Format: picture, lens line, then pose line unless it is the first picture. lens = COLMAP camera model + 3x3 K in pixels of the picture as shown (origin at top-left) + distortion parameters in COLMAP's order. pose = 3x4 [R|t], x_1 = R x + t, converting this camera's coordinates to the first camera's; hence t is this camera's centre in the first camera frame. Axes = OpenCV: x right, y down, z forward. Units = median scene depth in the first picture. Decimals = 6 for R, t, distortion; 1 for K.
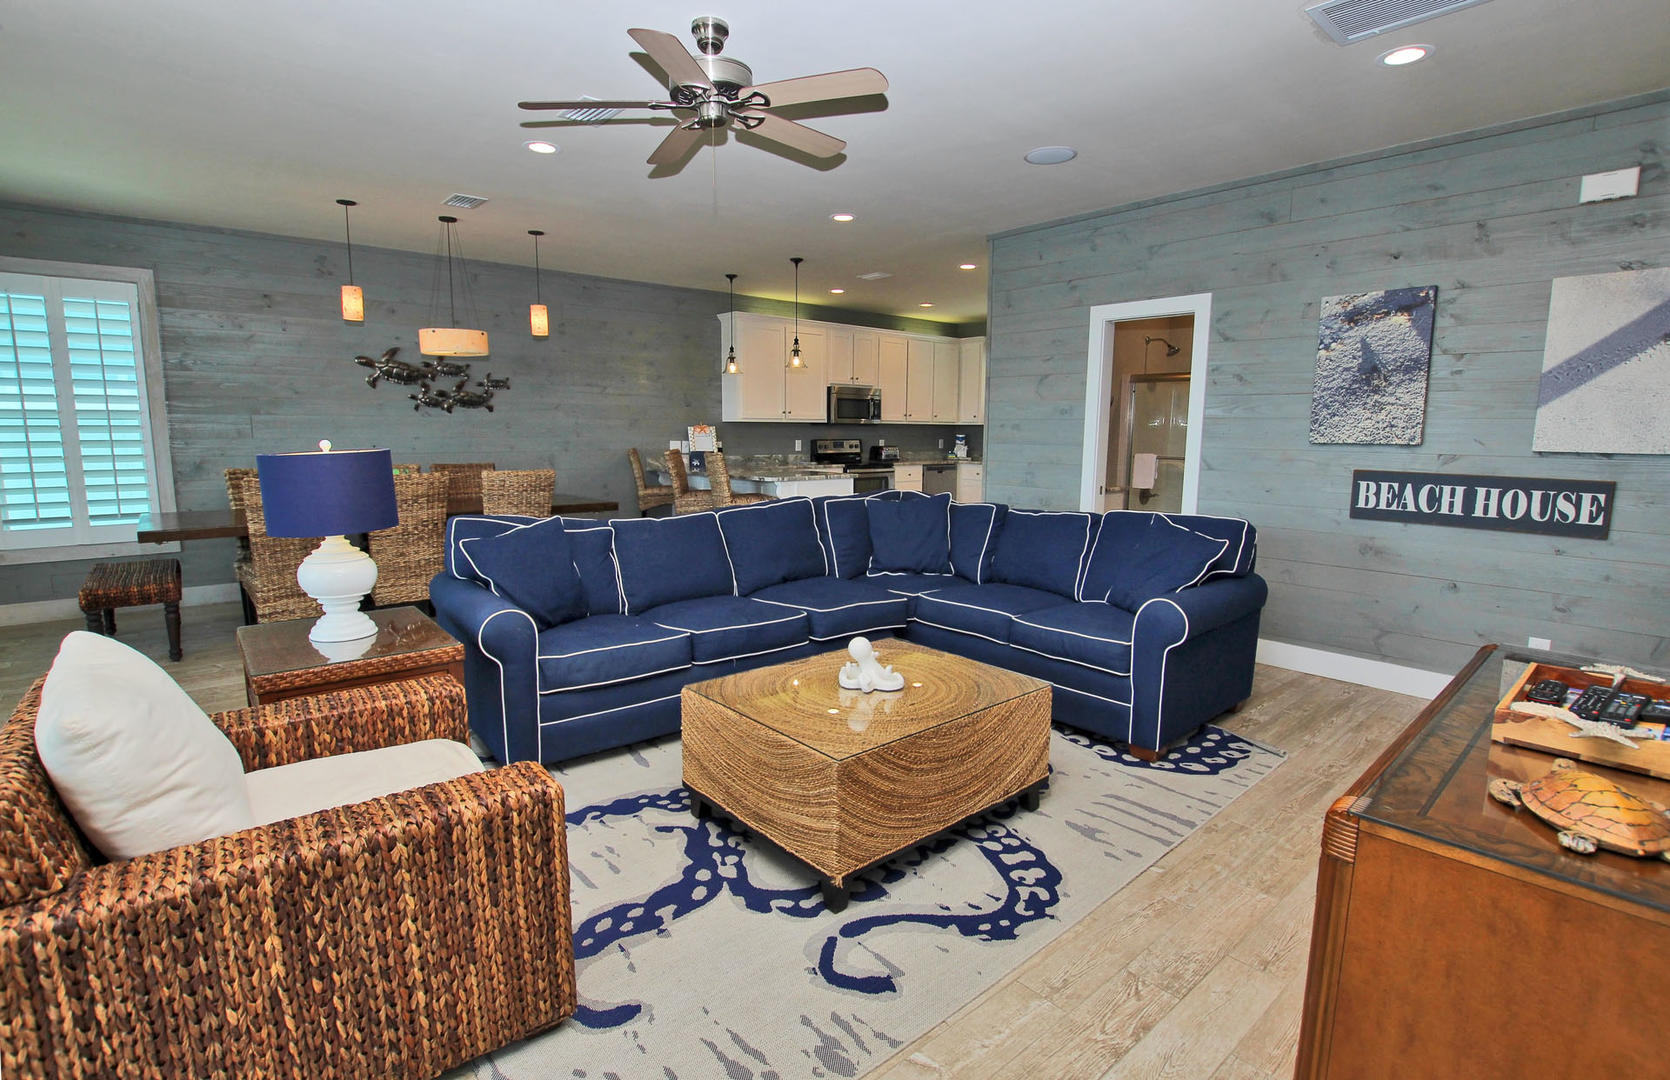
lens RADIAL K [[805.7, 0, 830.0], [0, 805.7, 538.9], [0, 0, 1]] dist [-0.011439, 0.000505]
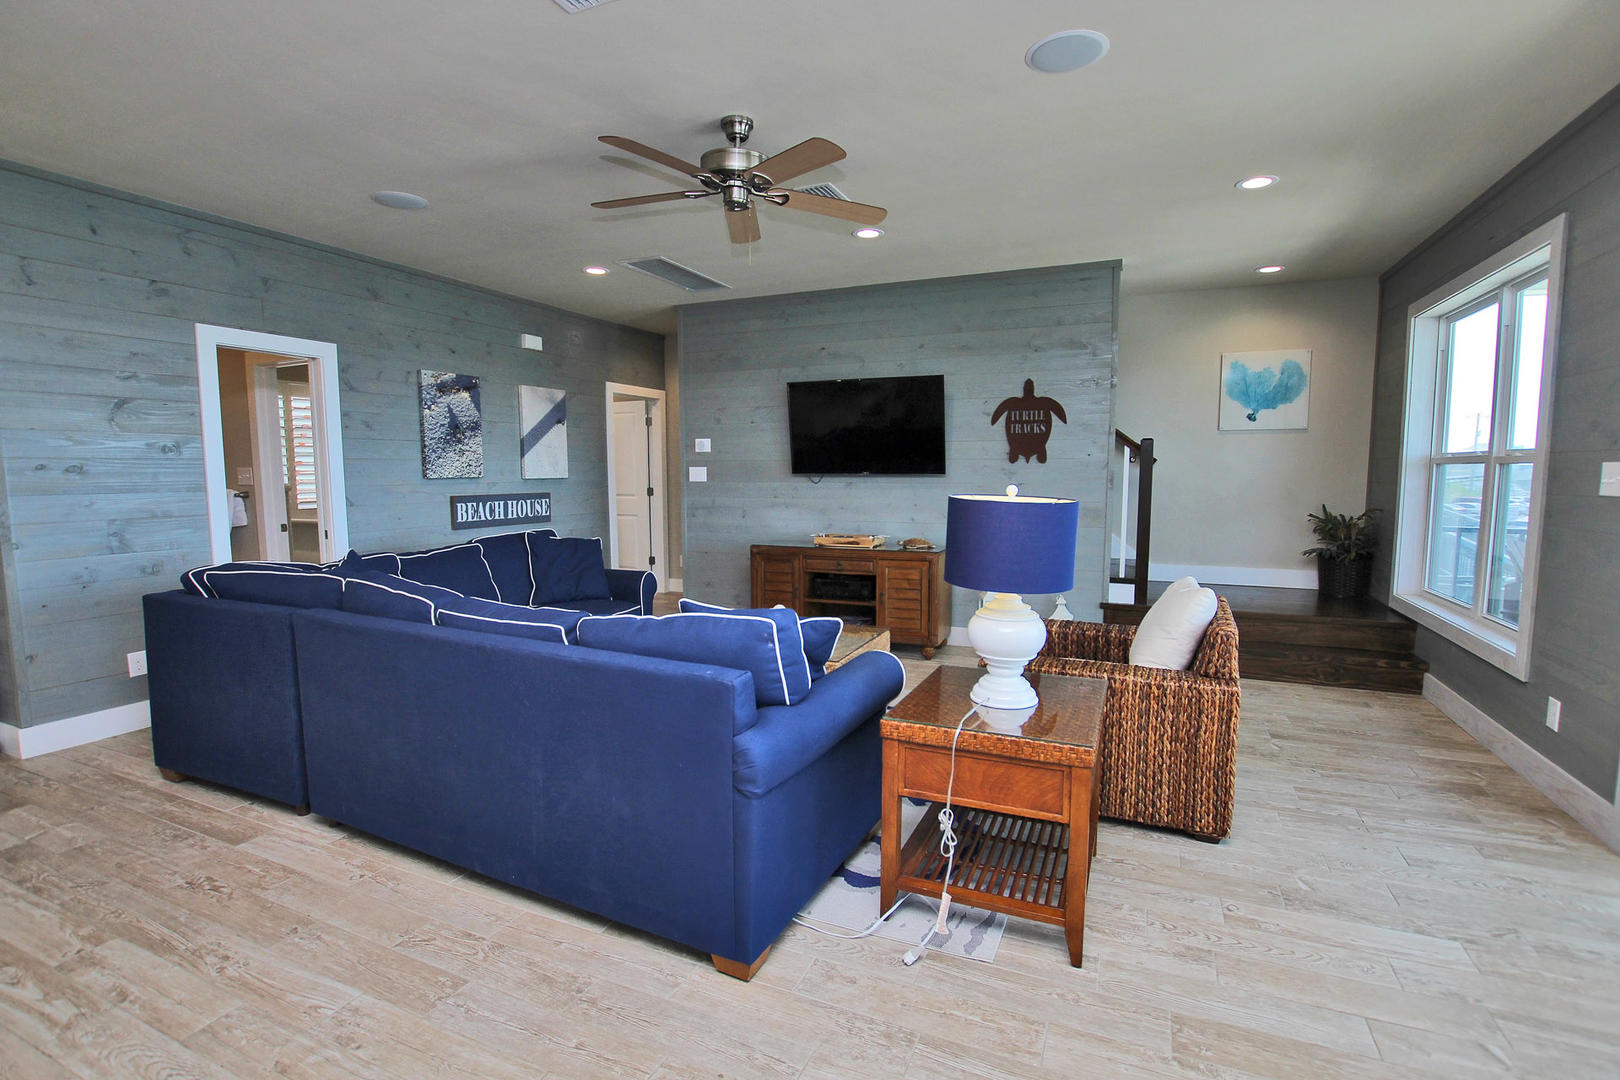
lens RADIAL K [[745.8, 0, 808.2], [0, 745.8, 538.2], [0, 0, 1]] dist [-0.005663, -0.000497]
pose [[-0.429486, -0.084006, 0.899158, -0.844743], [0.135470, 0.978404, 0.156118, -0.140239], [-0.892855, 0.188859, -0.408830, 1.036995]]
